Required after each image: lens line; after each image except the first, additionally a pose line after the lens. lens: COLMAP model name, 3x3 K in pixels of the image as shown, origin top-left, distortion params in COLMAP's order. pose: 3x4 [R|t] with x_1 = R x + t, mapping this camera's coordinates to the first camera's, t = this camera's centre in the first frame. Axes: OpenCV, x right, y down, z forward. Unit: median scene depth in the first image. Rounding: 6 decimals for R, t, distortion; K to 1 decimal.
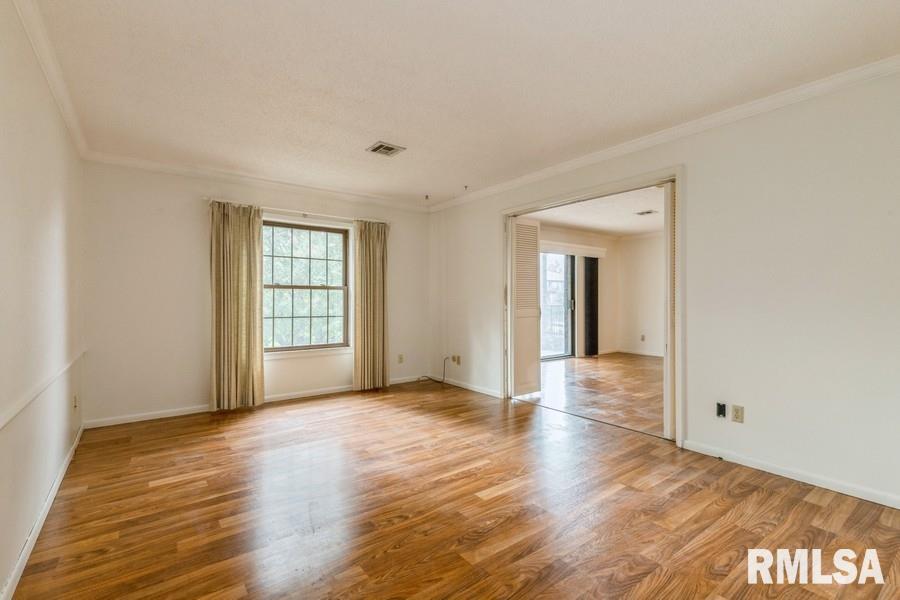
lens RADIAL K [[408.6, 0, 448.4], [0, 408.6, 297.1], [0, 0, 1]] dist [0.004059, 0.000377]
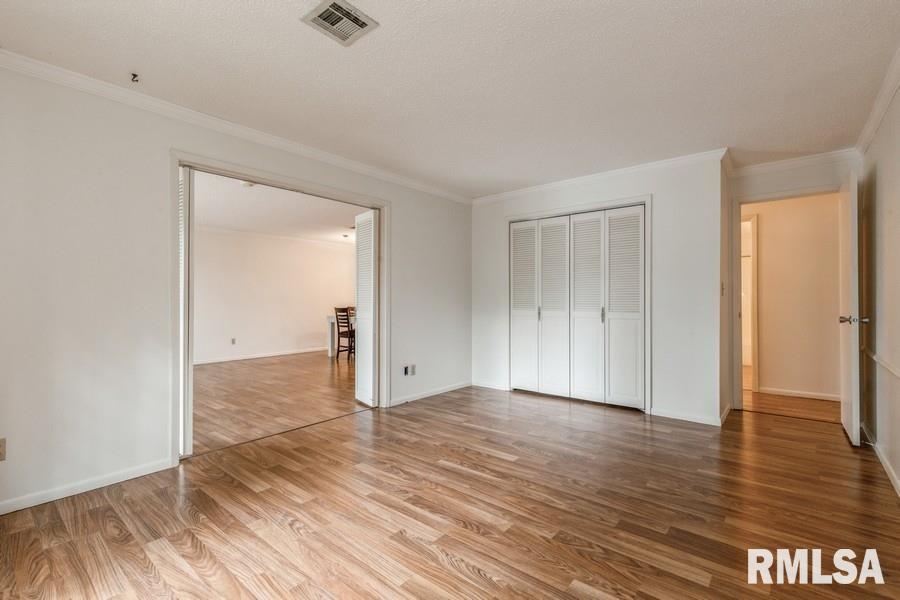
lens RADIAL K [[408.6, 0, 448.4], [0, 408.6, 297.1], [0, 0, 1]] dist [0.004059, 0.000377]
pose [[-0.230124, 0.007029, 0.973136, -0.868625], [0.004906, 0.999970, -0.006063, 0.010474], [-0.973149, 0.003379, -0.230151, 1.204432]]
